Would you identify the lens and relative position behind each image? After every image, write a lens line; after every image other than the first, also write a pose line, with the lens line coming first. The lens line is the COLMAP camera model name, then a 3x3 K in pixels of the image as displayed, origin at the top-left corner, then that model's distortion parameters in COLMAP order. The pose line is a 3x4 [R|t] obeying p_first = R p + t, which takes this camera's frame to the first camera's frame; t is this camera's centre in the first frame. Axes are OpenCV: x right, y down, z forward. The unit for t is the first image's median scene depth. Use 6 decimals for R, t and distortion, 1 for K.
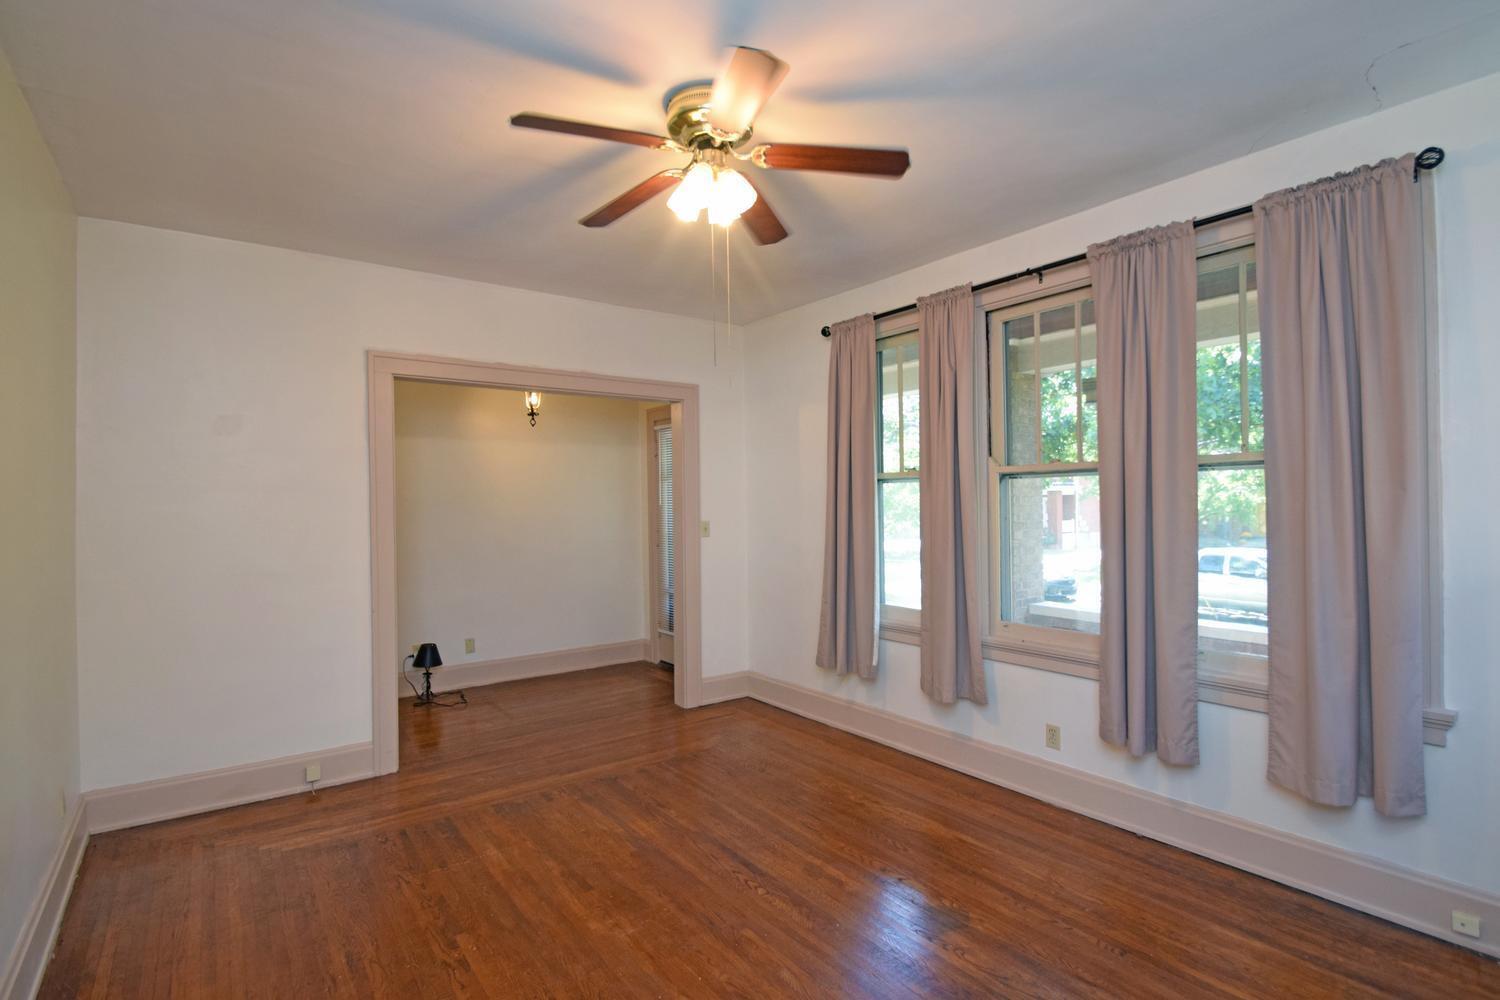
lens RADIAL K [[719.9, 0, 750.0], [0, 719.9, 500.0], [0, 0, 1]] dist [-0.022334, -0.000191]
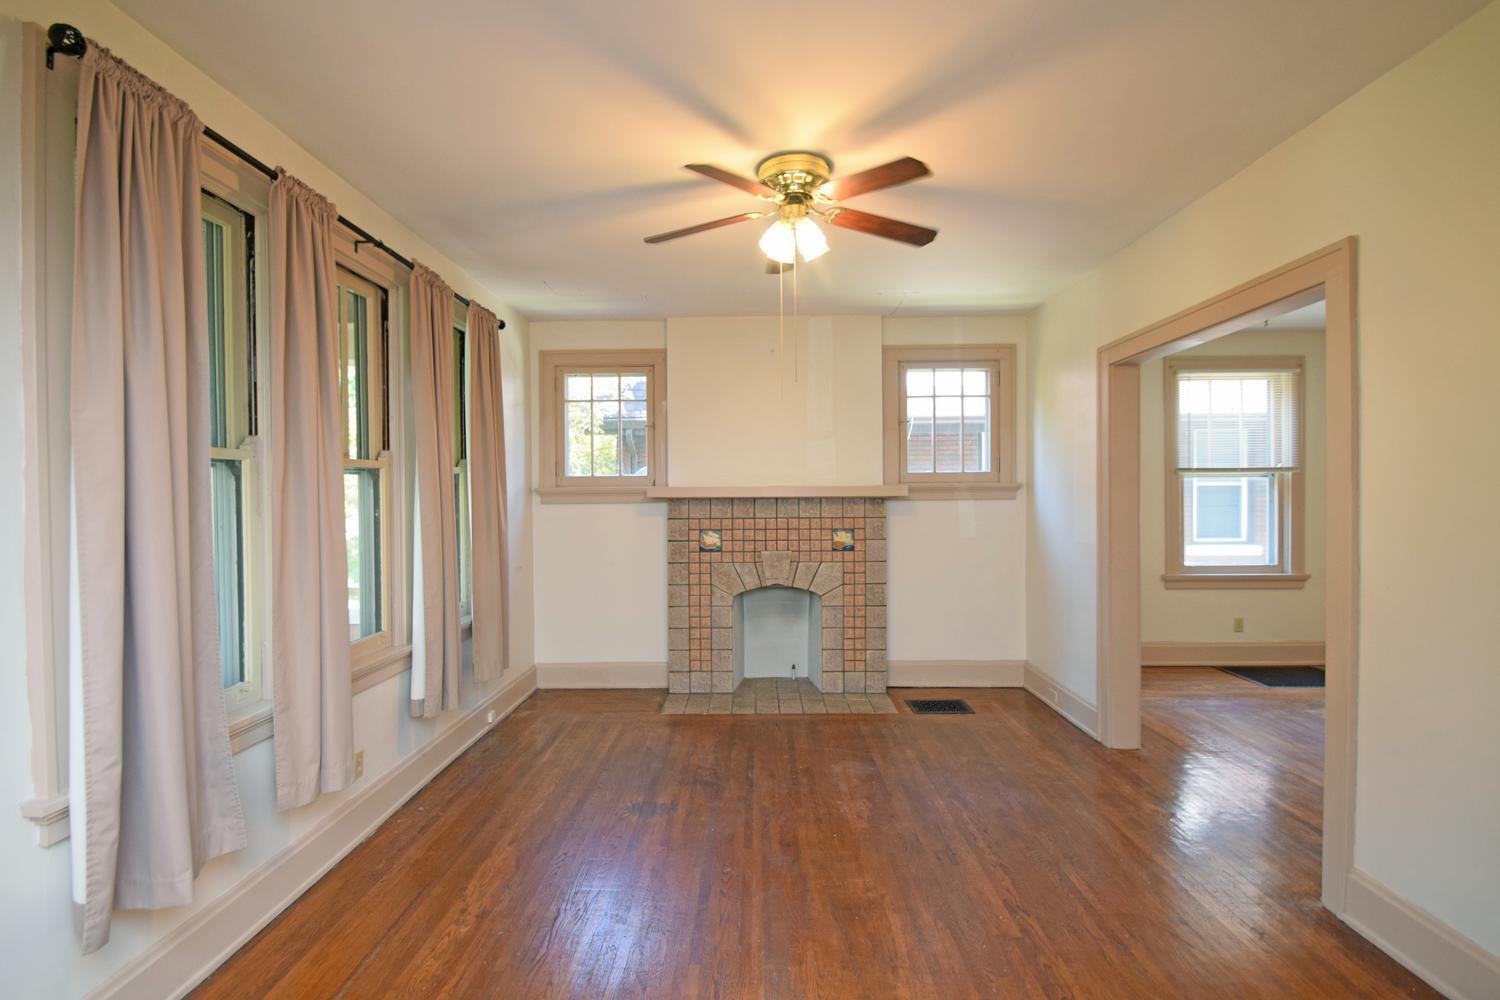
lens RADIAL K [[714.5, 0, 740.3], [0, 714.5, 504.3], [0, 0, 1]] dist [-0.001754, -0.000489]
pose [[-0.790267, 0.006185, 0.612732, -0.513150], [0.011510, 0.999922, 0.004752, 0.006986], [-0.612655, 0.010808, -0.790277, 1.443847]]
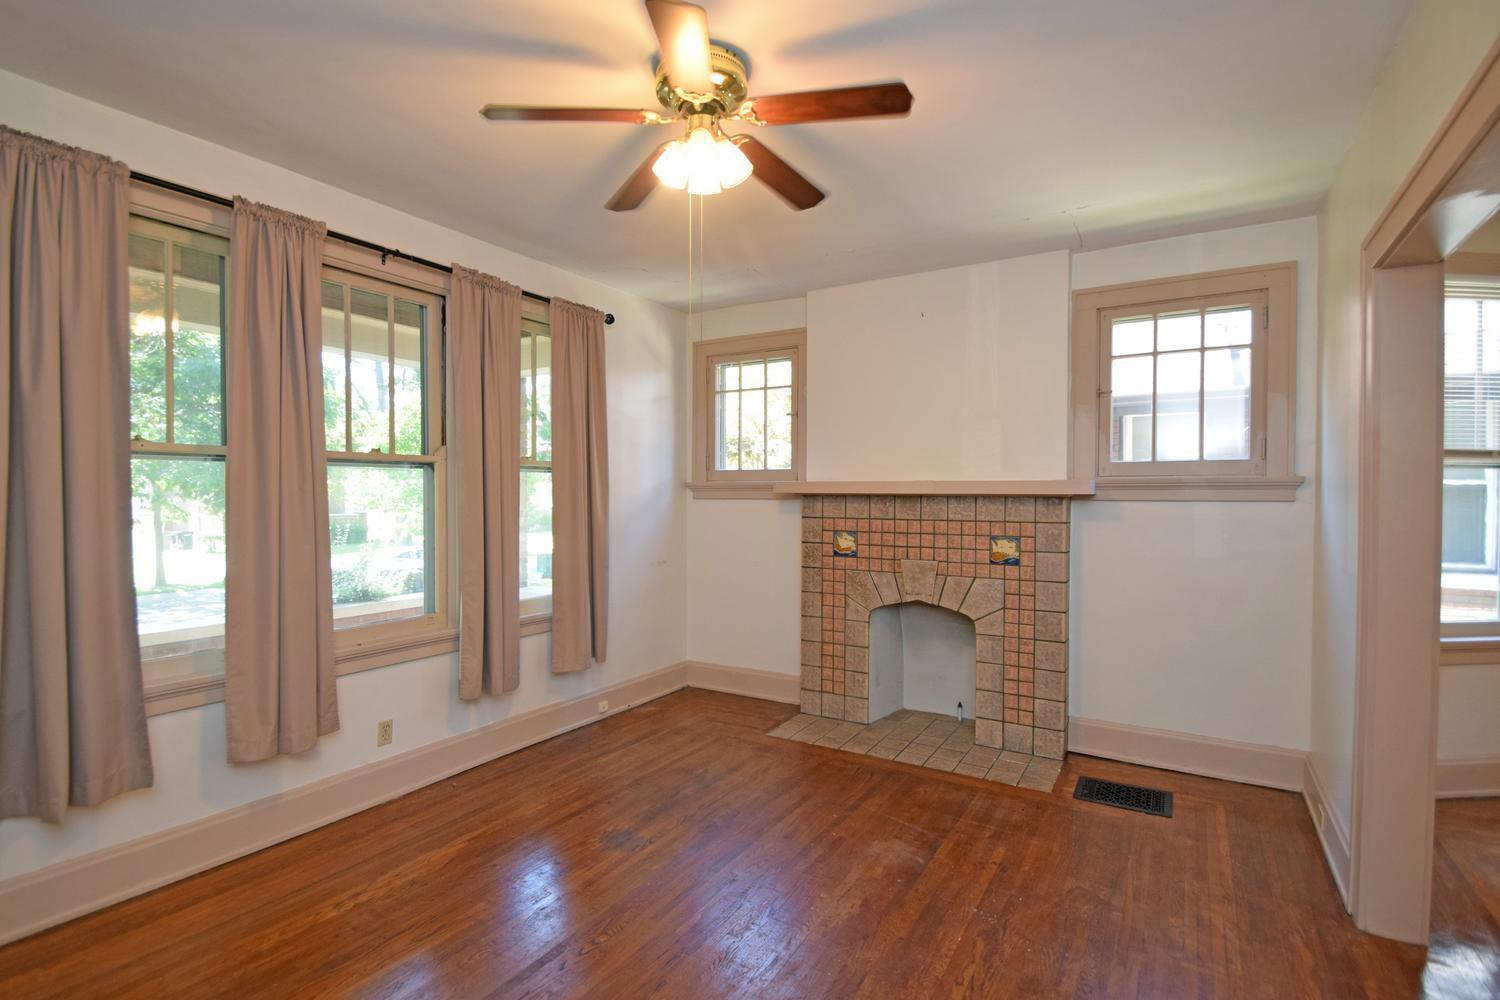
lens RADIAL K [[714.5, 0, 740.3], [0, 714.5, 504.3], [0, 0, 1]] dist [-0.001754, -0.000489]
pose [[-0.372727, -0.007042, 0.927914, -0.679464], [-0.003140, 0.999975, 0.006327, 0.010580], [-0.927936, -0.000556, -0.372740, 0.935905]]
